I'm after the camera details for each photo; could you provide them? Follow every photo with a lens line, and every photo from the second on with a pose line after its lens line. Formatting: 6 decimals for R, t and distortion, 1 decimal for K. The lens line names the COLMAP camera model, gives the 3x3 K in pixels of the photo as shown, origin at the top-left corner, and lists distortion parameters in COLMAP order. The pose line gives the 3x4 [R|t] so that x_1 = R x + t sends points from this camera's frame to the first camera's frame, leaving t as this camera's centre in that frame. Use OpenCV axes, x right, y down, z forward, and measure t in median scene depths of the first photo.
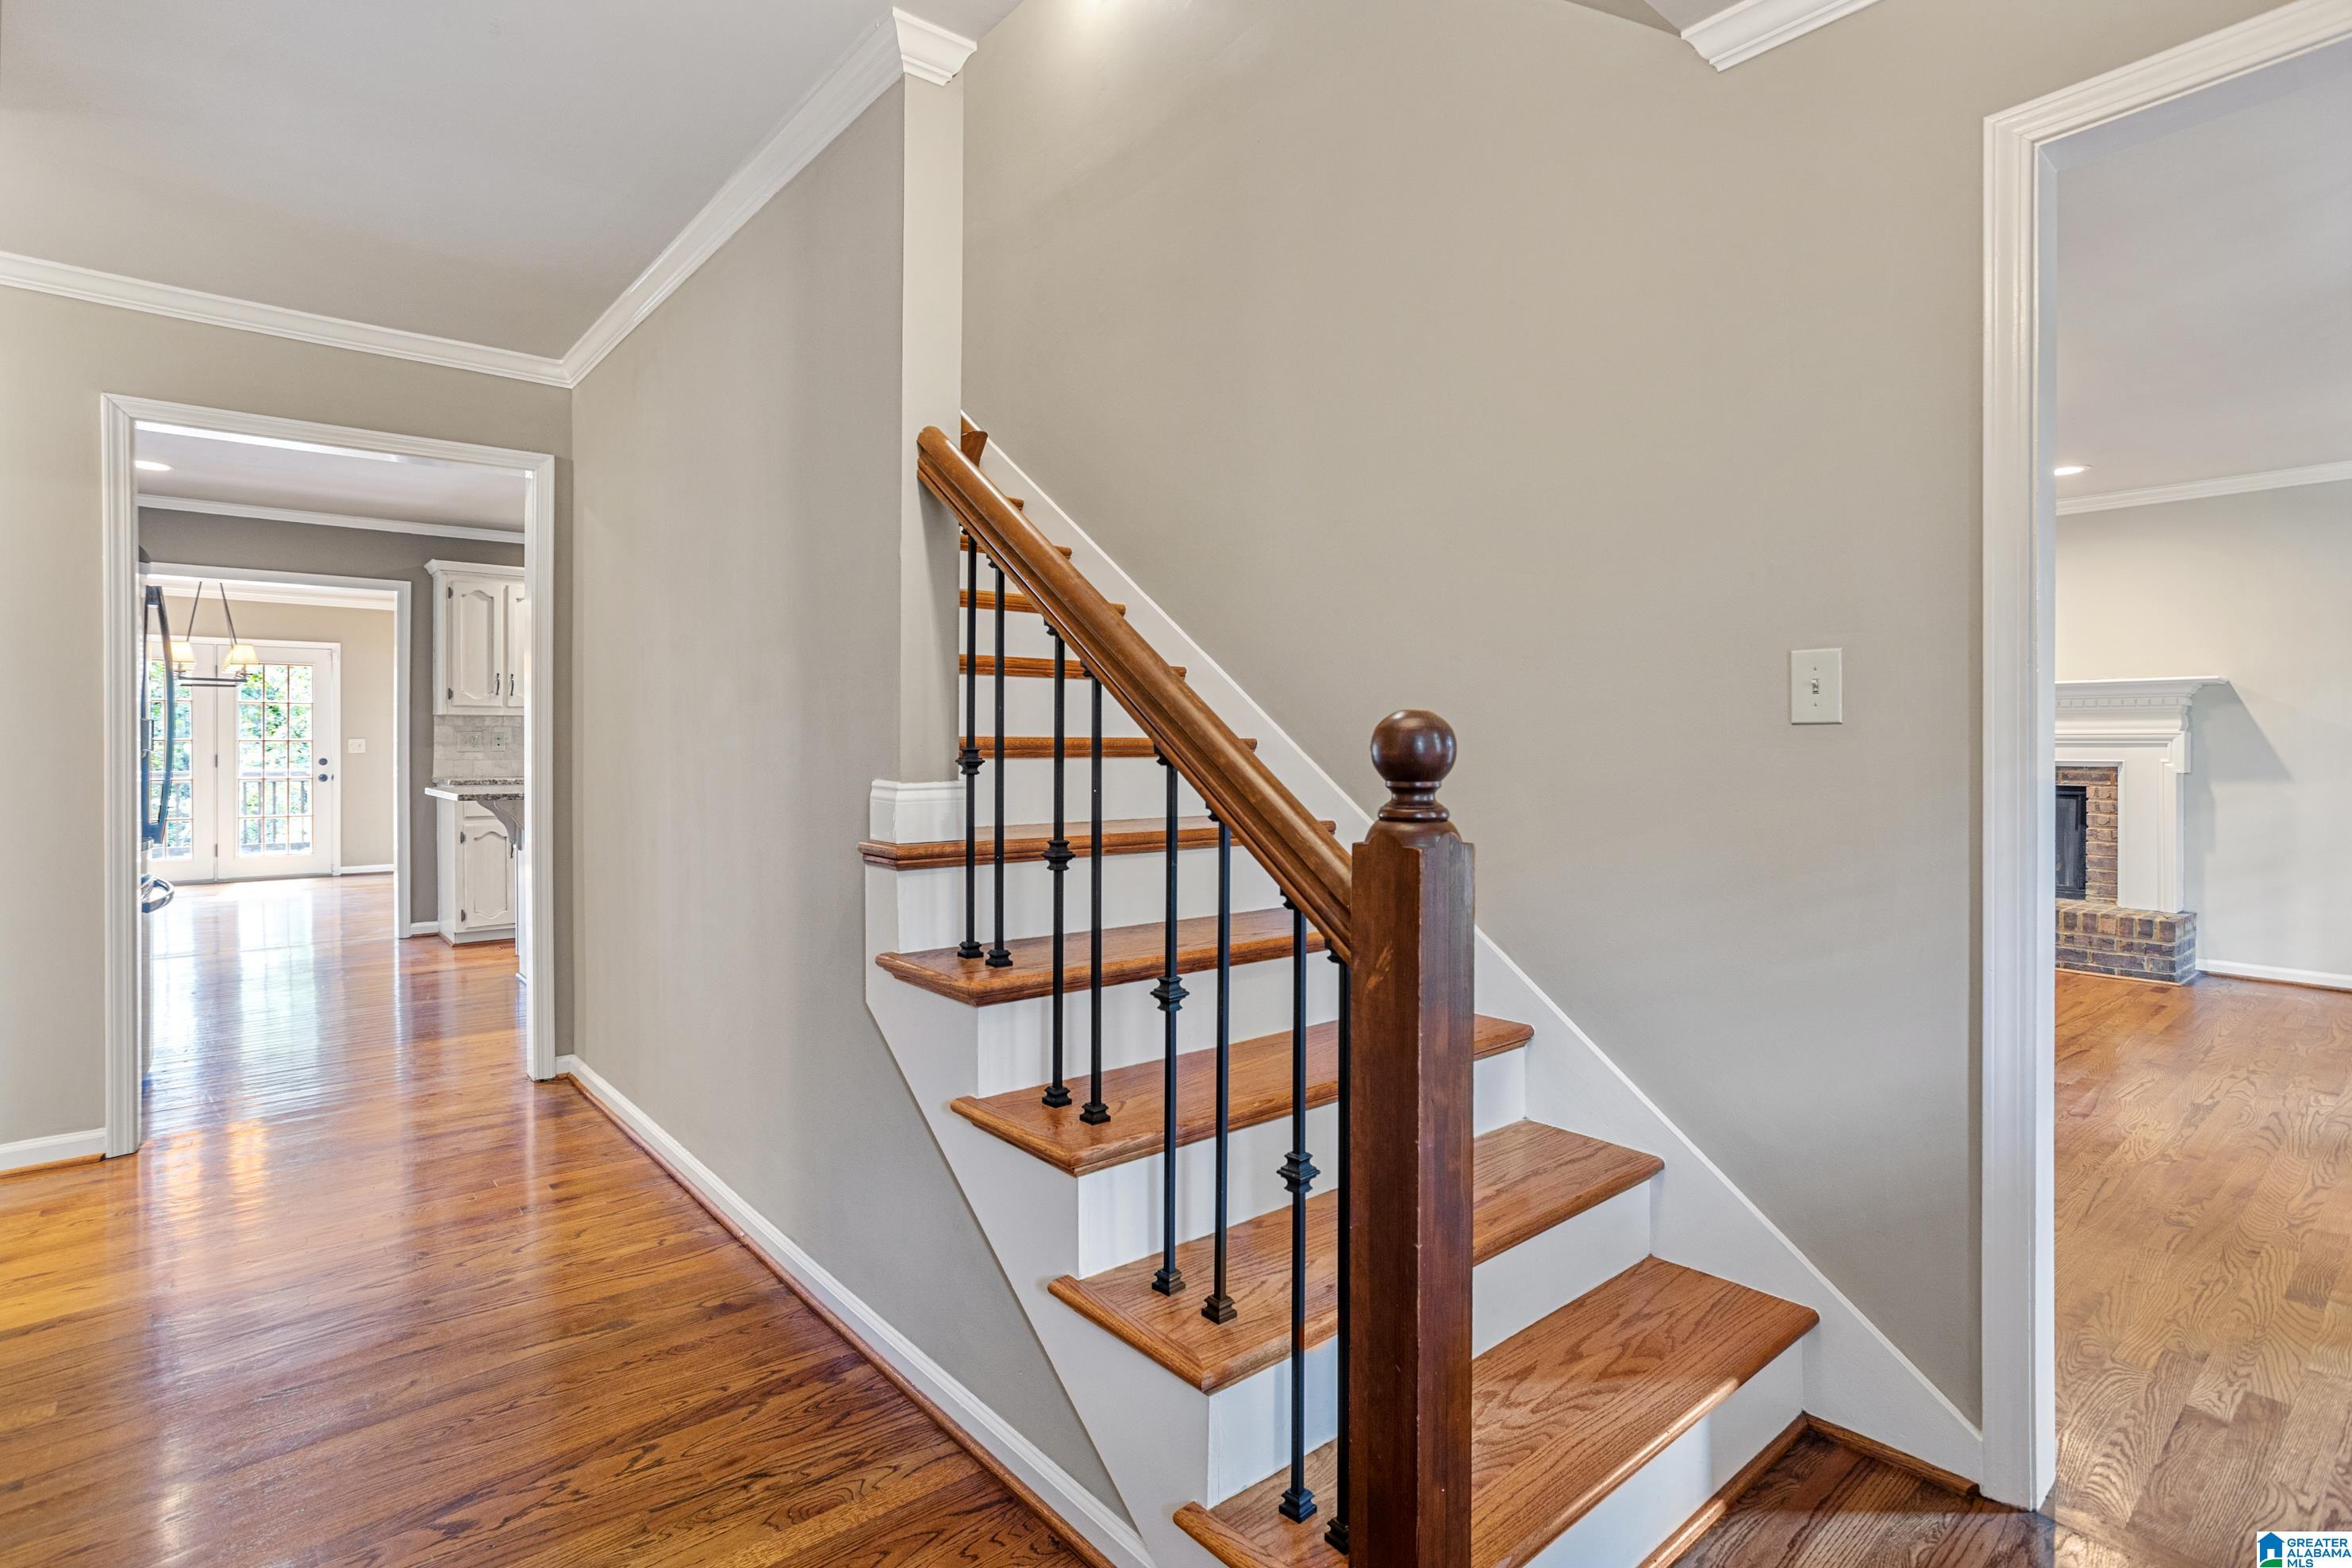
lens RADIAL K [[1143.9, 0, 1151.6], [0, 1143.9, 751.4], [0, 0, 1]] dist [-0.052366, 0.039256]
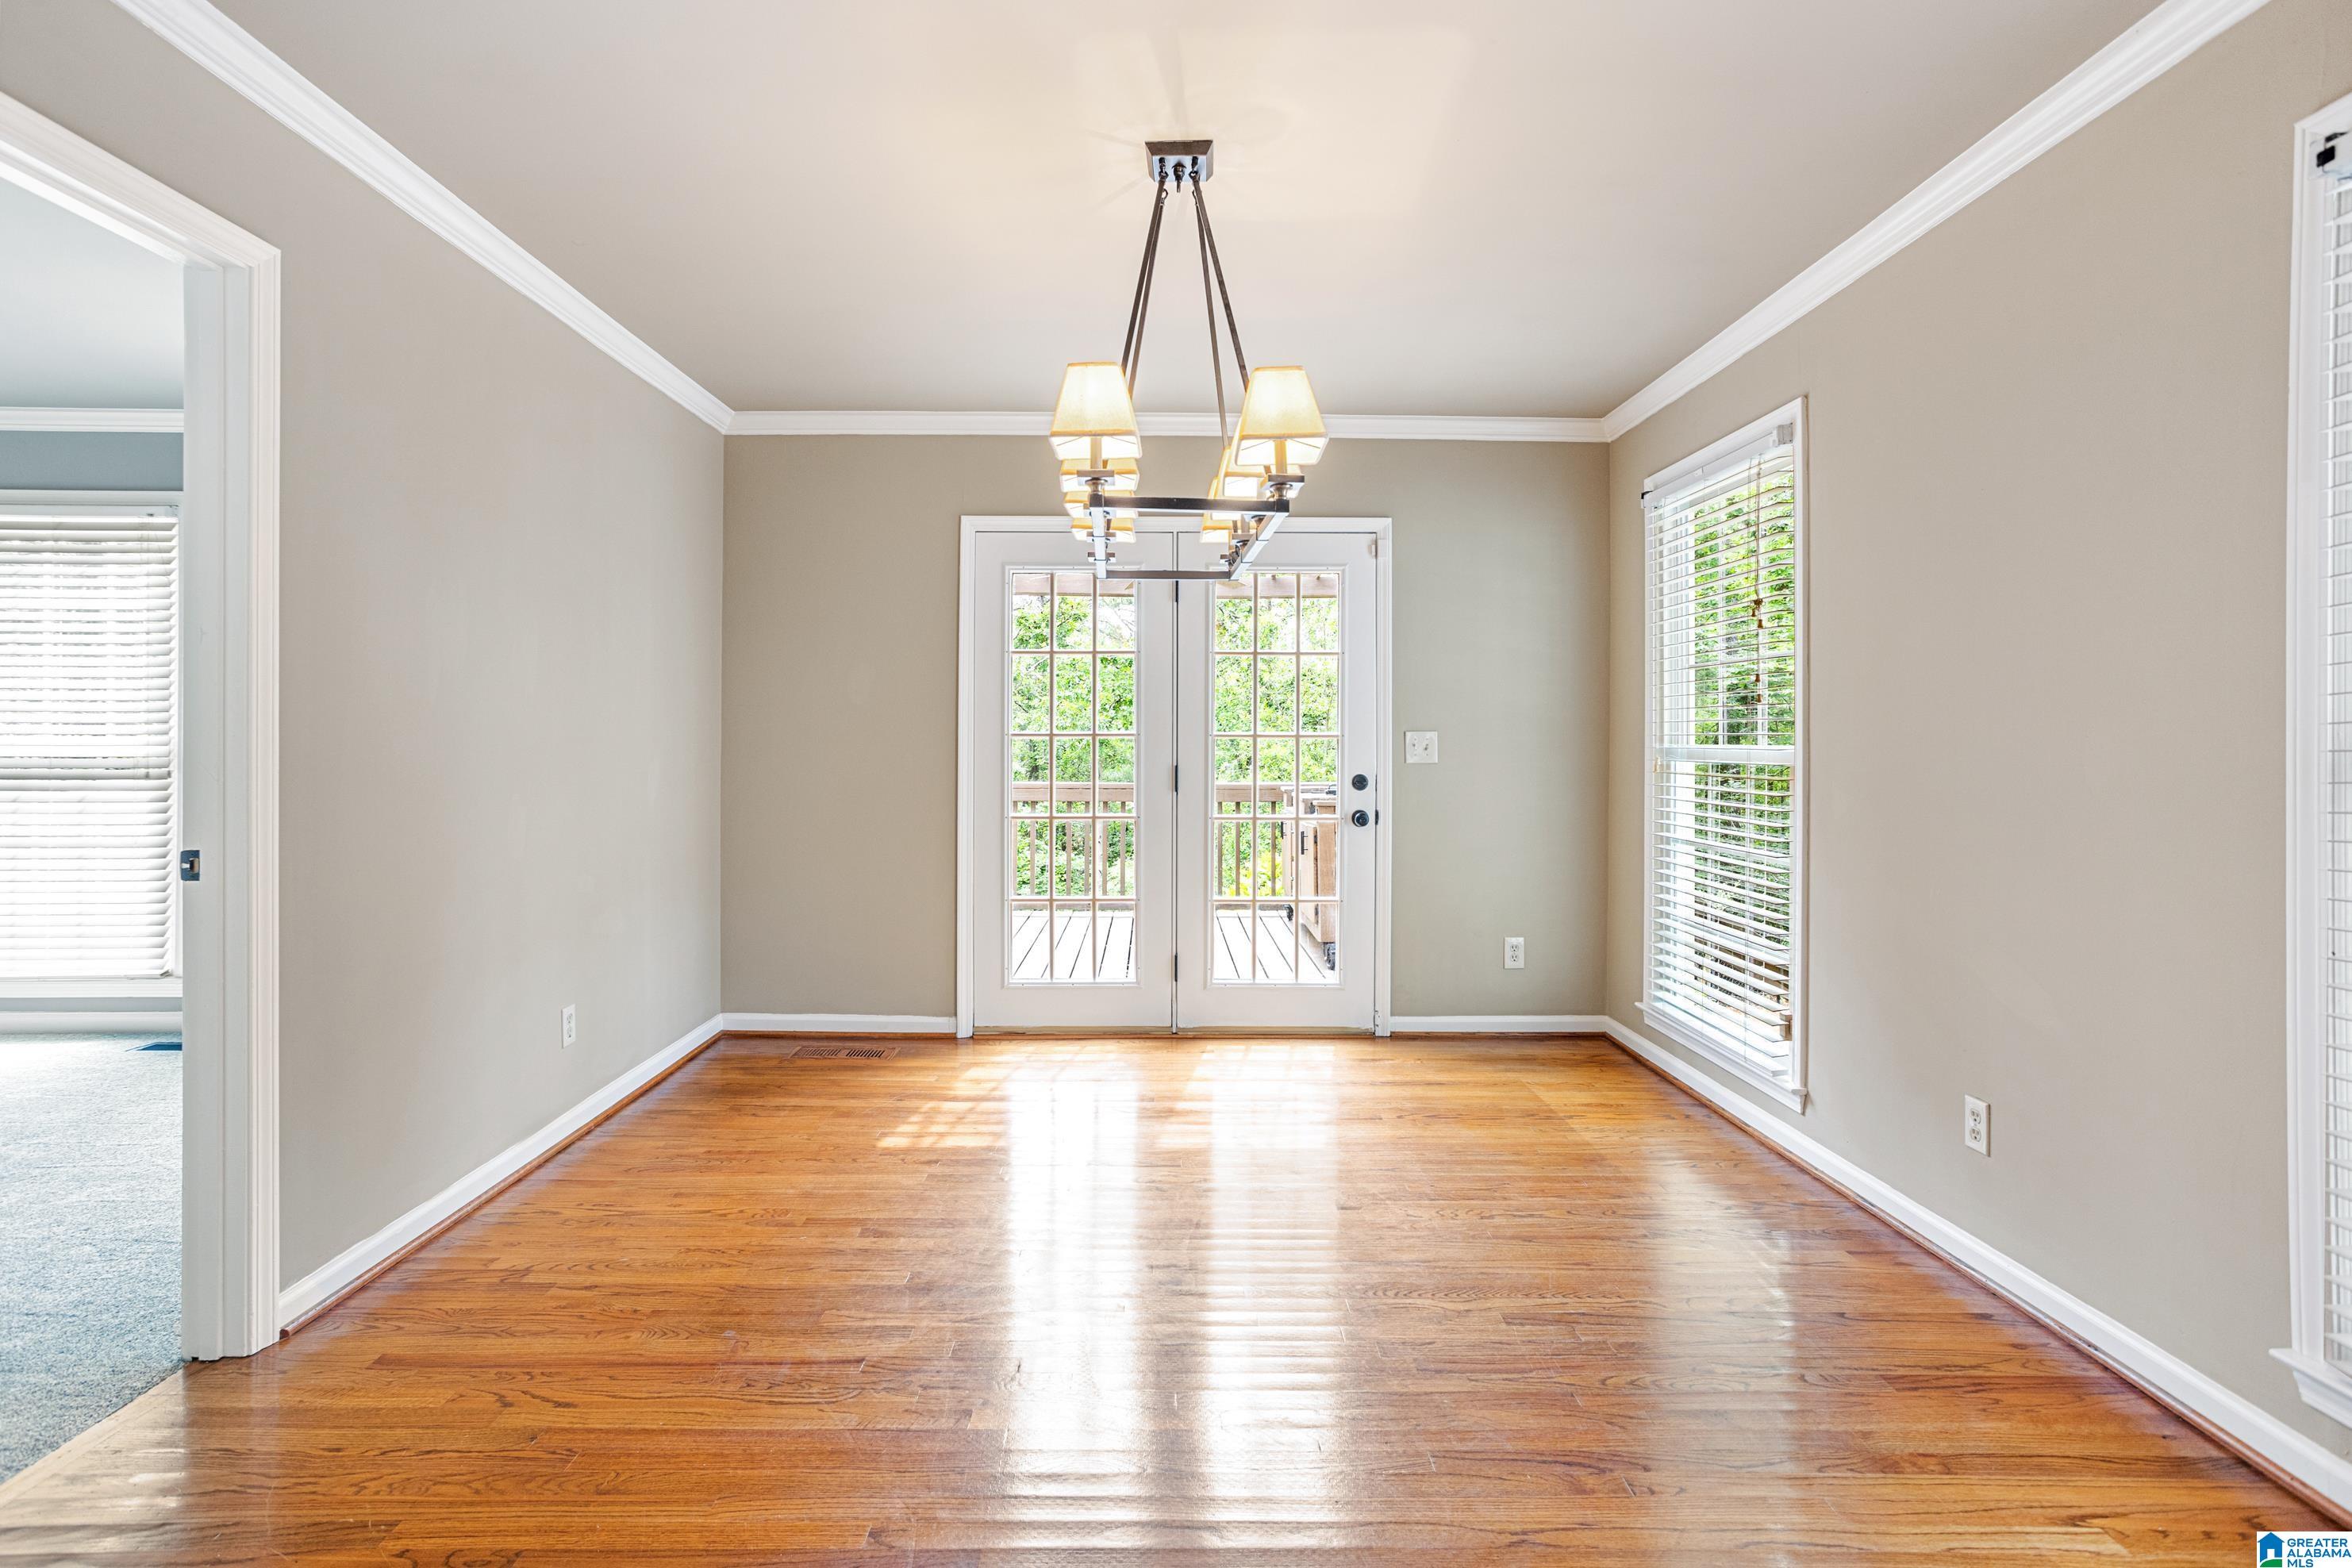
lens RADIAL K [[1150.7, 0, 1162.8], [0, 1150.7, 703.7], [0, 0, 1]] dist [-0.048972, 0.021050]
pose [[0.766258, -0.006897, -0.642496, -0.752799], [-0.003983, 0.999872, -0.015484, -0.022220], [0.642521, 0.014424, 0.766132, 0.896395]]
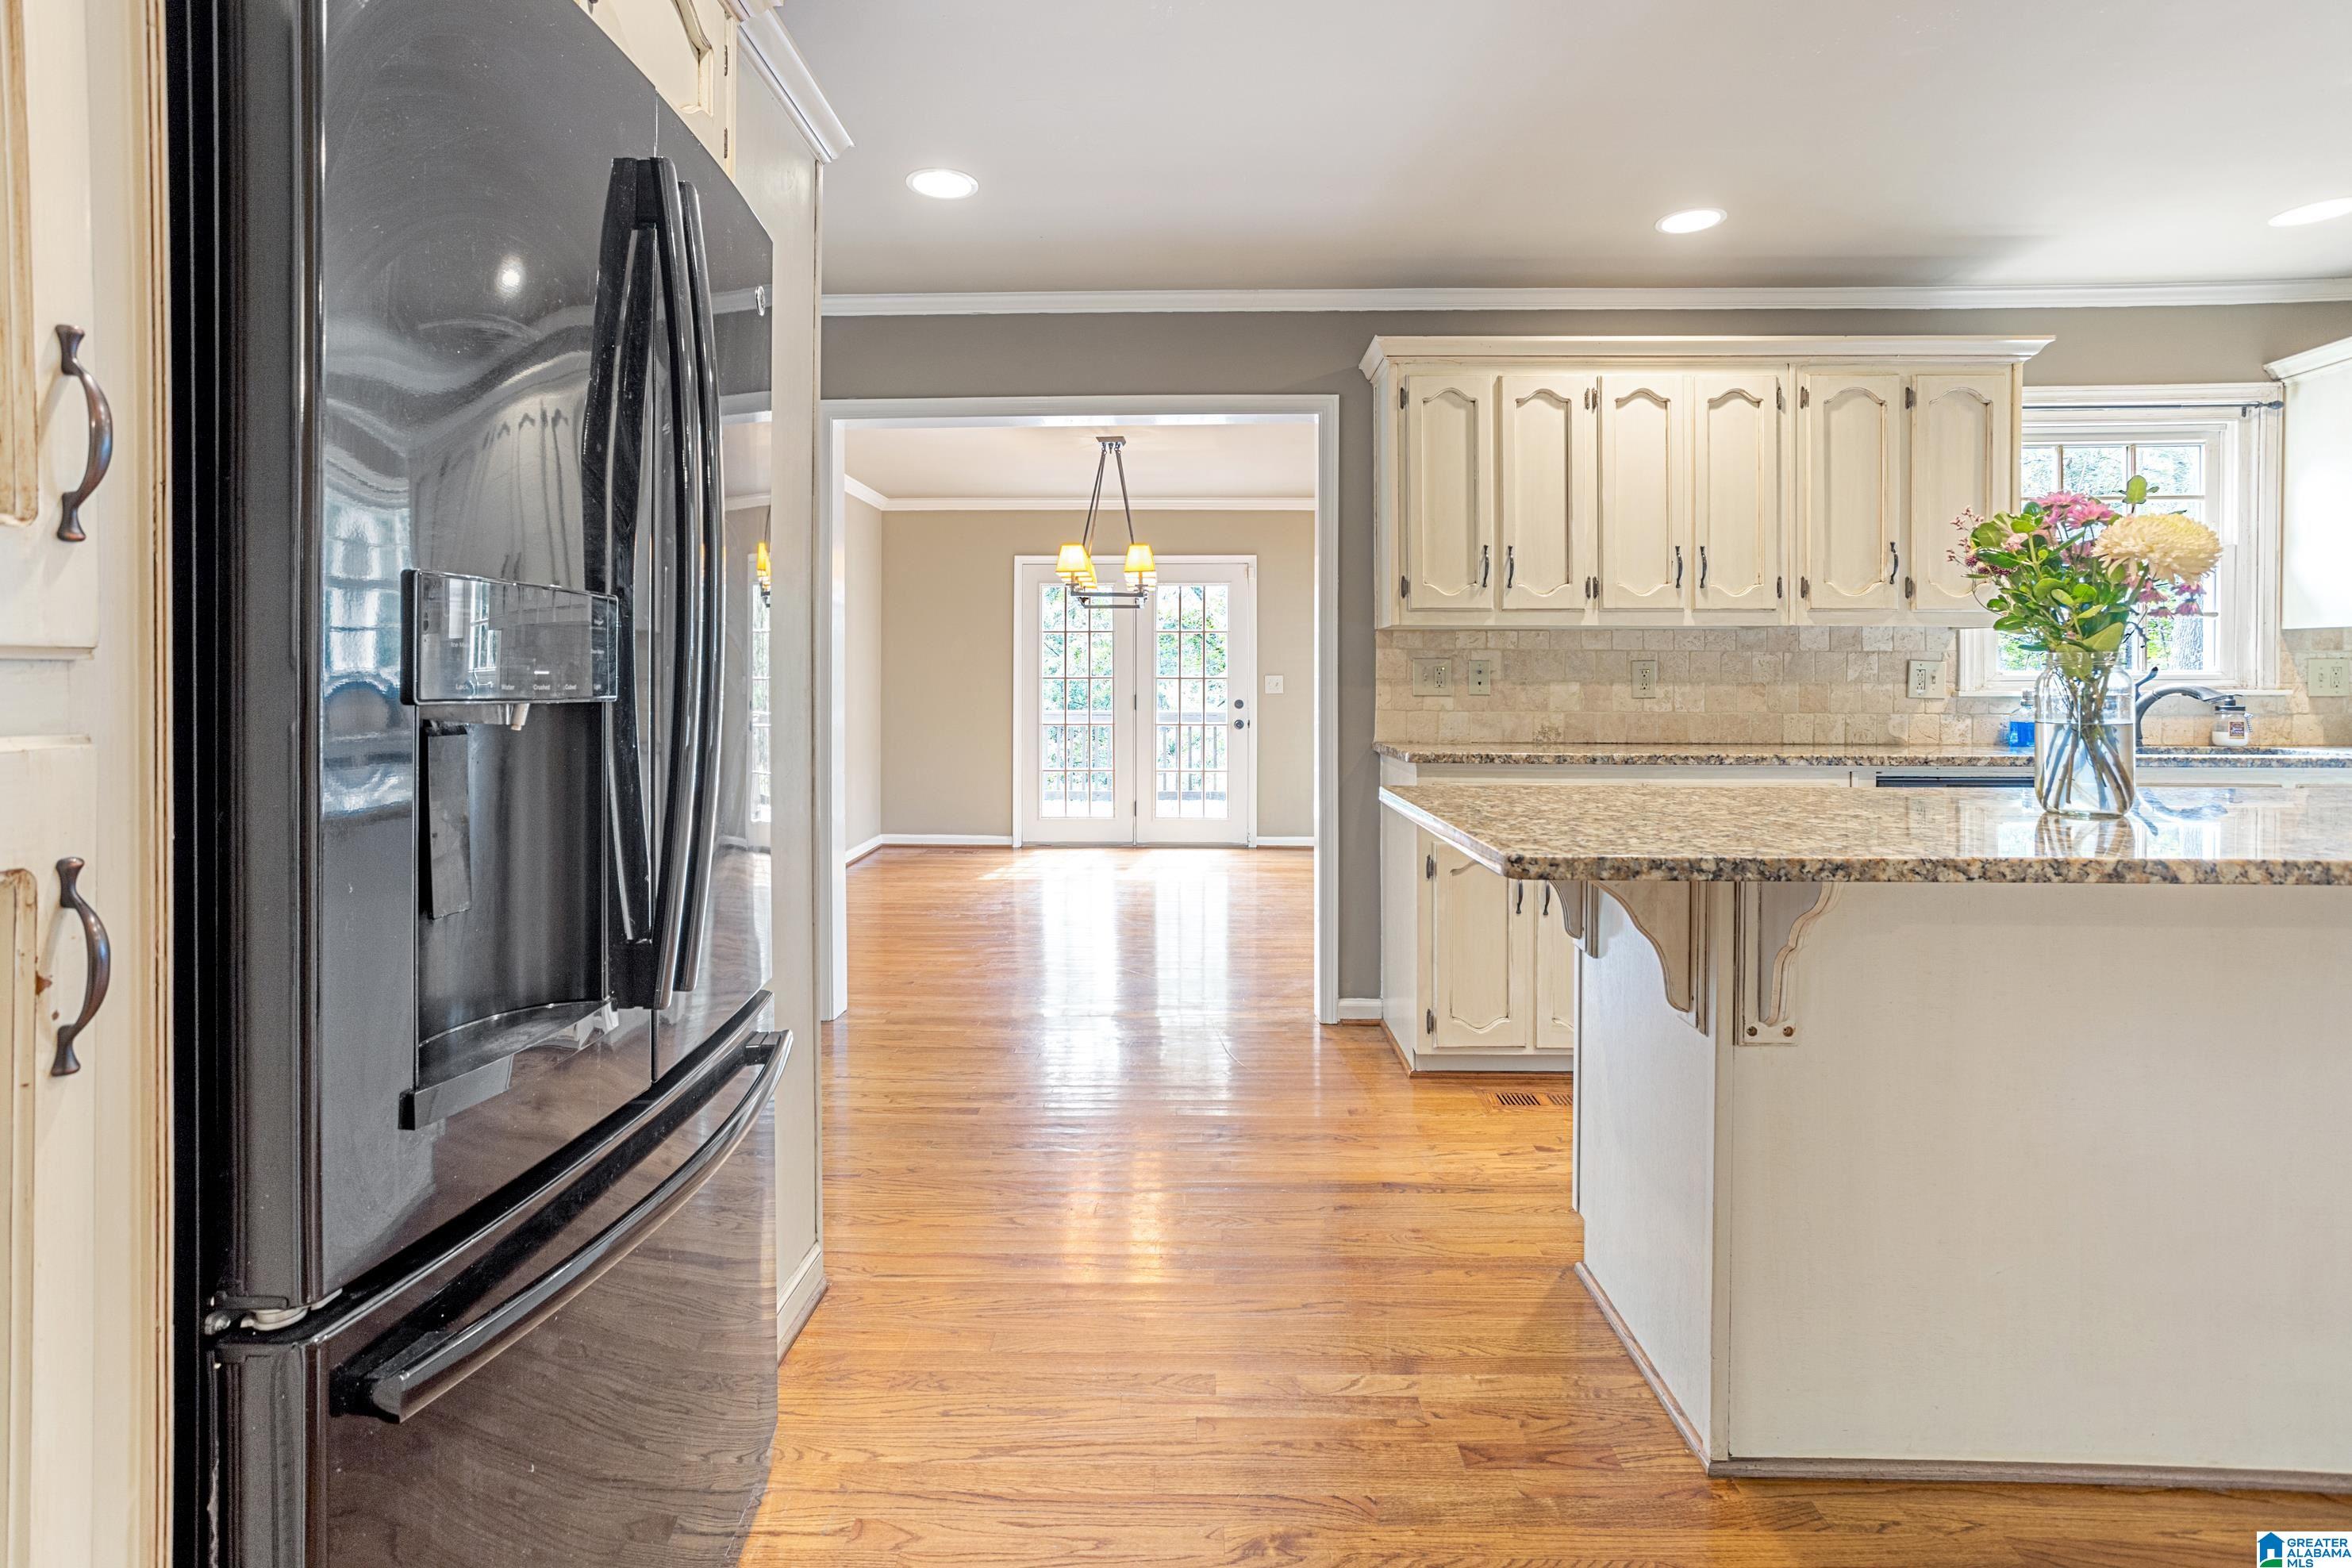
lens RADIAL K [[1178.3, 0, 1167.6], [0, 1178.3, 681.1], [0, 0, 1]] dist [-0.025929, 0.022008]
pose [[0.754447, -0.002647, -0.656356, -0.341625], [-0.001254, 0.999984, -0.005474, -0.003611], [0.656360, 0.004953, 0.754432, 0.507245]]
